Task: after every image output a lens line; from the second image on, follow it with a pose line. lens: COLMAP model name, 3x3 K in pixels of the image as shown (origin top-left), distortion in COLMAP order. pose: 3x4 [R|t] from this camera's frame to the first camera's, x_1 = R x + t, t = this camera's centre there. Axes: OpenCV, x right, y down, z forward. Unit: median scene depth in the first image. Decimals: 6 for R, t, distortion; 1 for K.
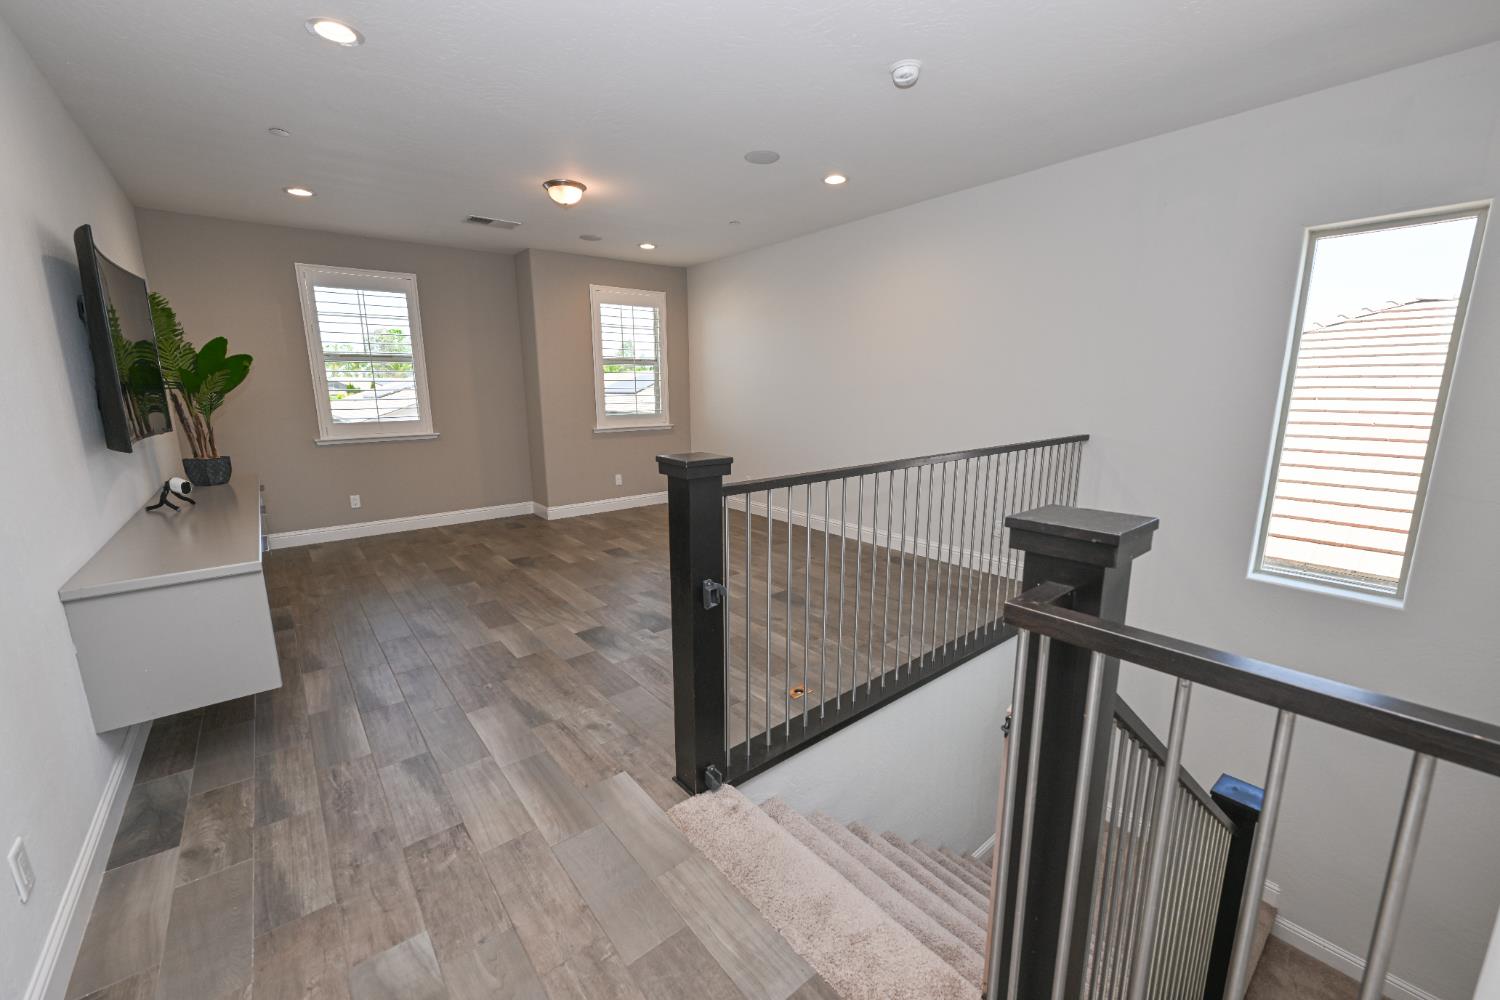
lens RADIAL K [[593.2, 0, 743.7], [0, 593.2, 503.9], [0, 0, 1]] dist [0.000394, 0.000160]
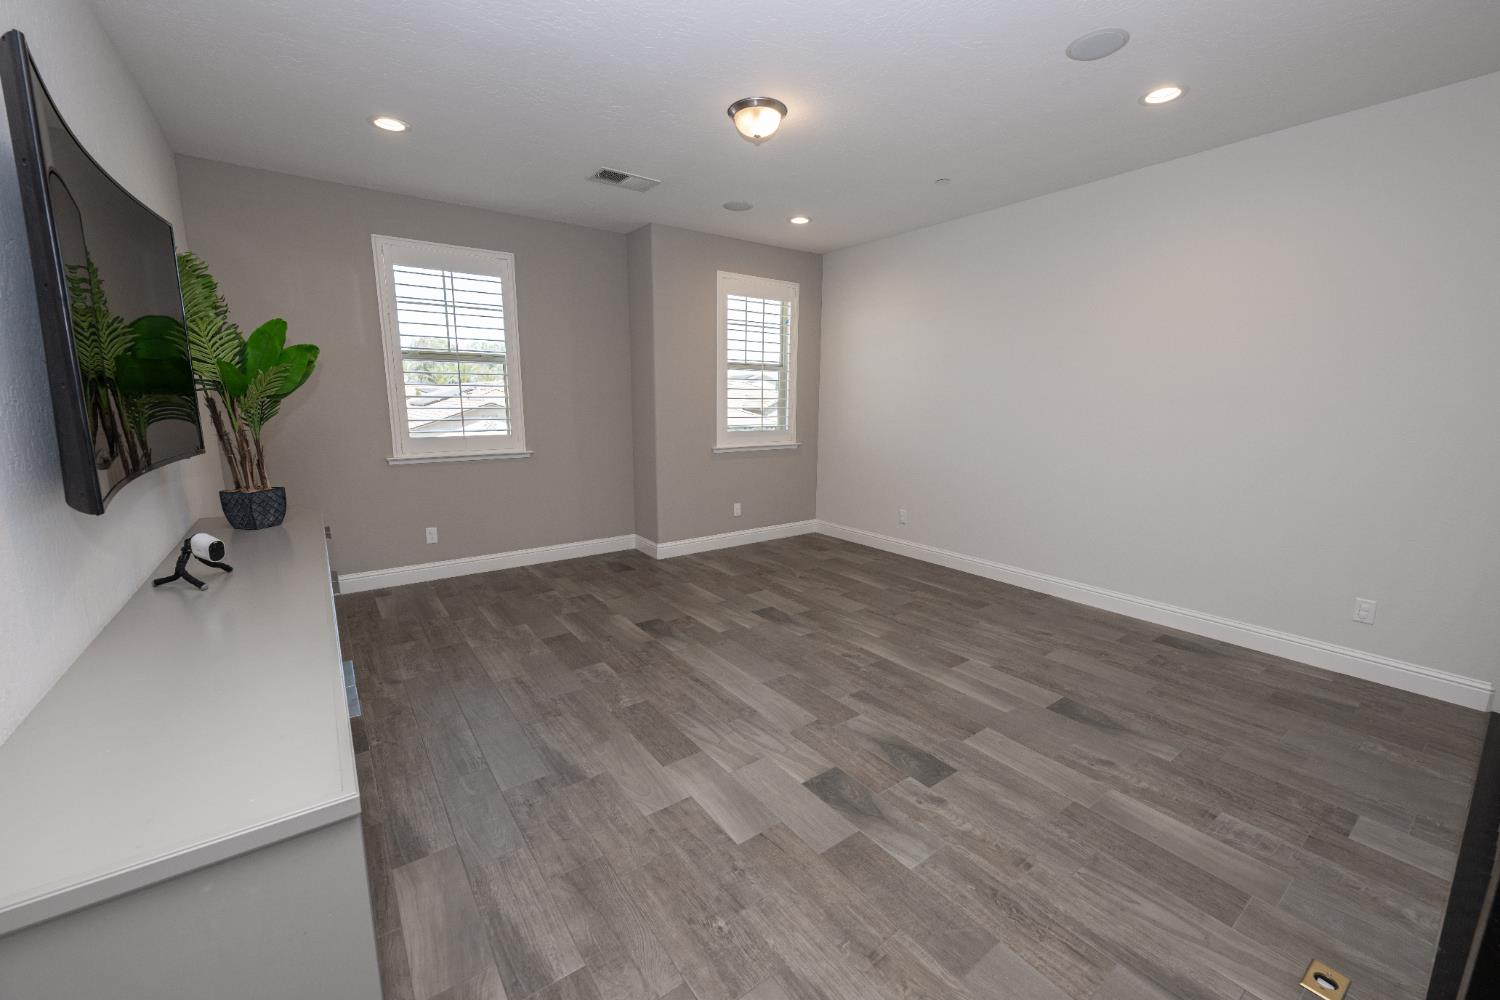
lens RADIAL K [[587.1, 0, 740.1], [0, 587.1, 503.9], [0, 0, 1]] dist [0.002302, 0.000161]
pose [[0.998706, 0.021049, -0.046304, -0.241252], [-0.021872, 0.999611, -0.017333, -0.049287], [0.045921, 0.018323, 0.998777, 0.269788]]
